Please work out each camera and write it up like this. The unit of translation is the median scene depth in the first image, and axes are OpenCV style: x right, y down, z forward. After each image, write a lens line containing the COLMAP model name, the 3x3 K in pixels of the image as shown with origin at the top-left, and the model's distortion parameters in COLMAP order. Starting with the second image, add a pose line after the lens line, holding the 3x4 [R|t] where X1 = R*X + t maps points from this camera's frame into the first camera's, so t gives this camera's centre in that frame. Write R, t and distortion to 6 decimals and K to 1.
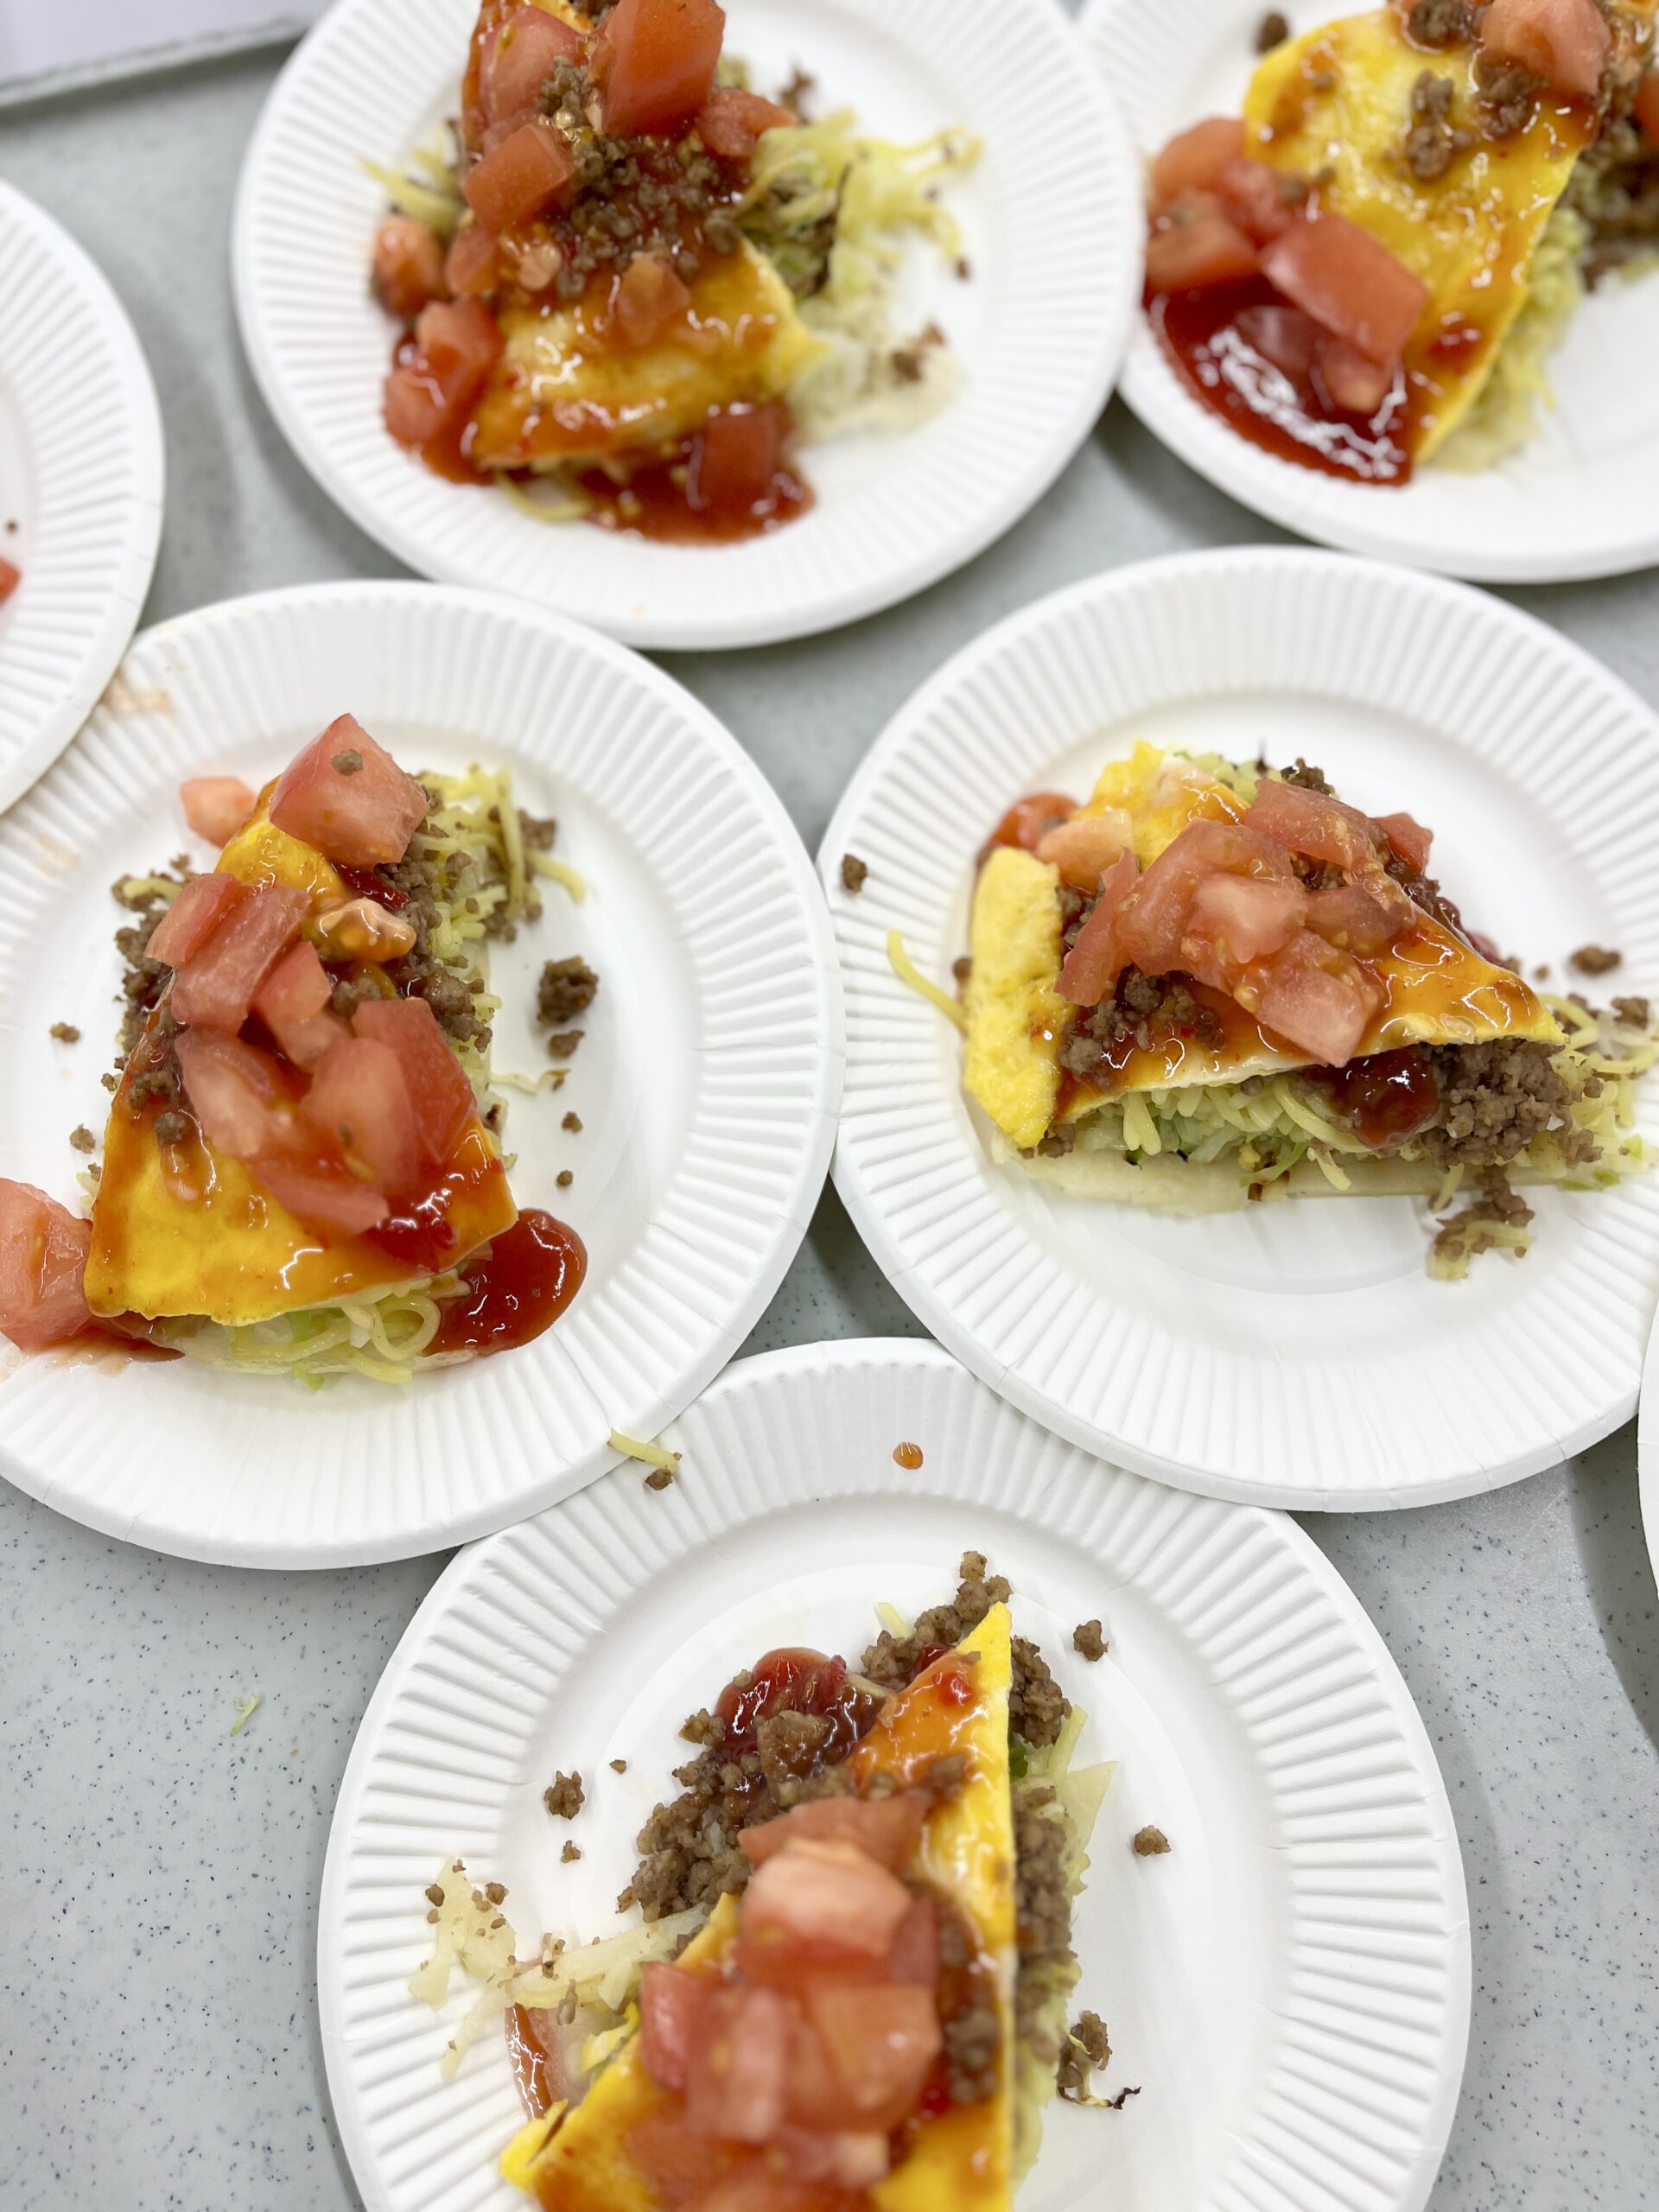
lens RADIAL K [[1666.2, 0, 829.5], [0, 1666.2, 1106.0], [0, 0, 1]] dist [0.061548, -0.093336]
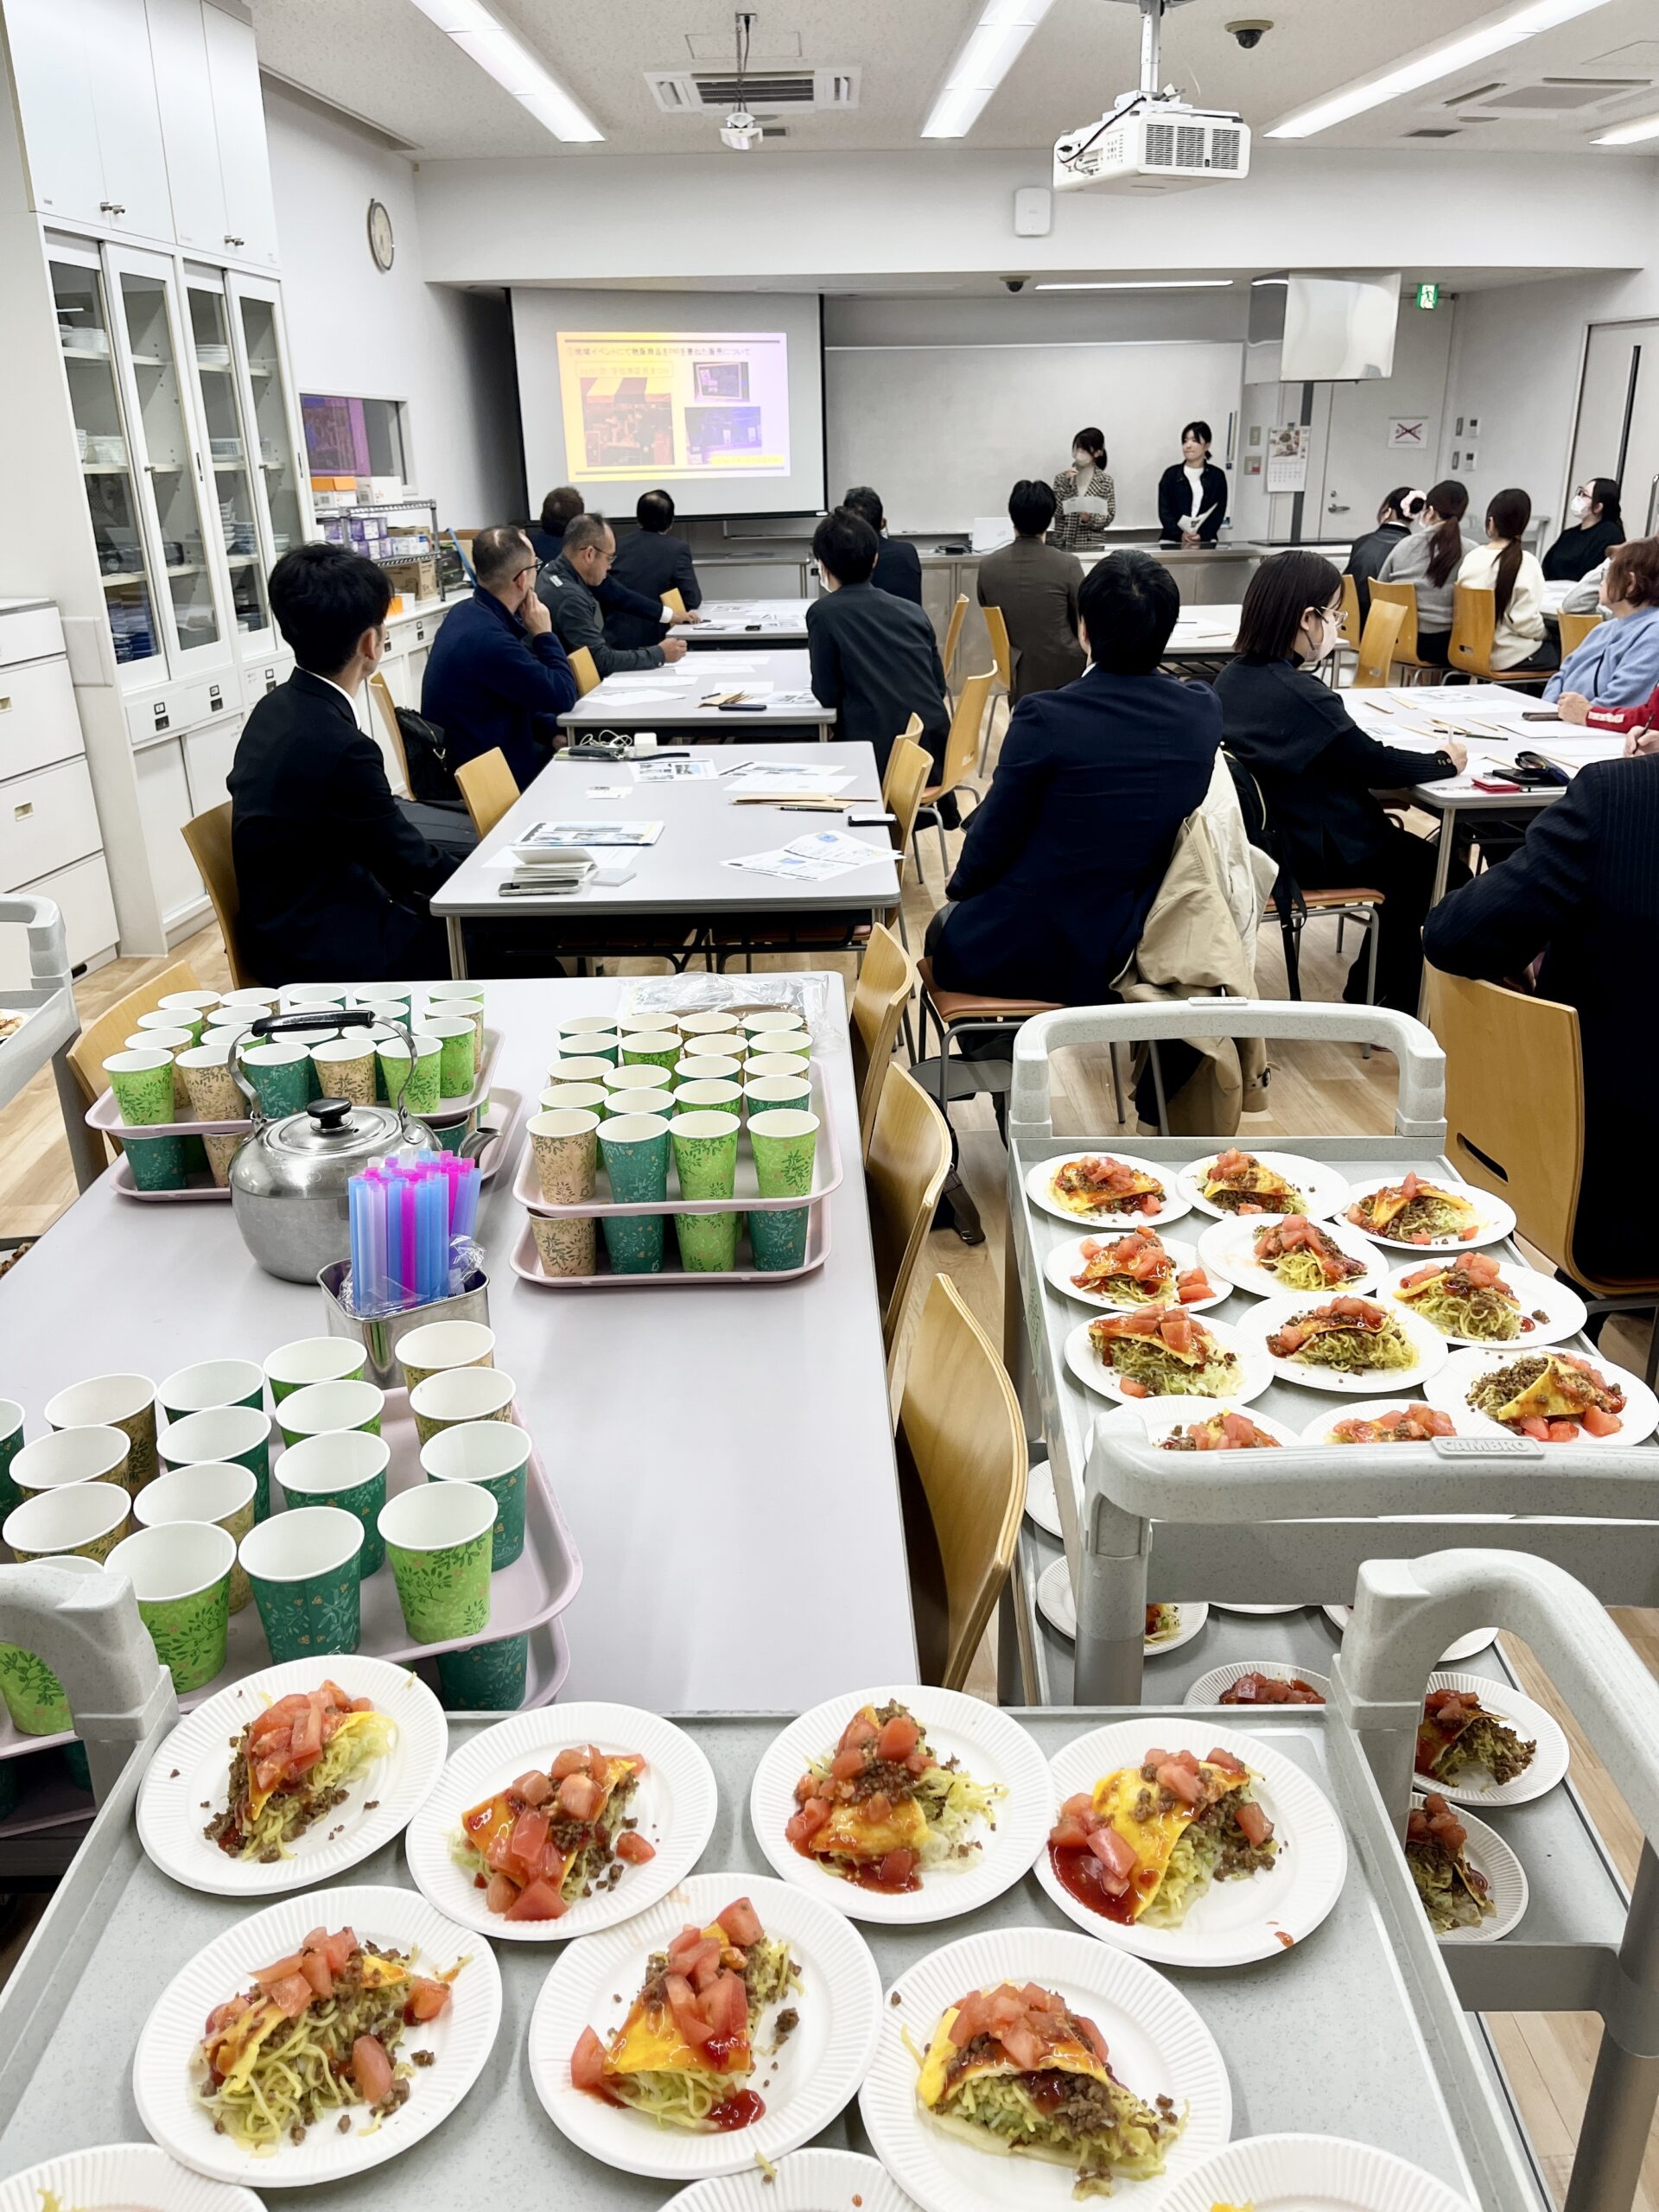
lens RADIAL K [[1666.2, 0, 829.5], [0, 1666.2, 1106.0], [0, 0, 1]] dist [0.061548, -0.093336]
pose [[0.955450, 0.067644, -0.287298, 0.602301], [-0.274101, 0.564384, -0.778678, 1.214271], [0.109474, 0.822736, 0.557782, -1.783547]]
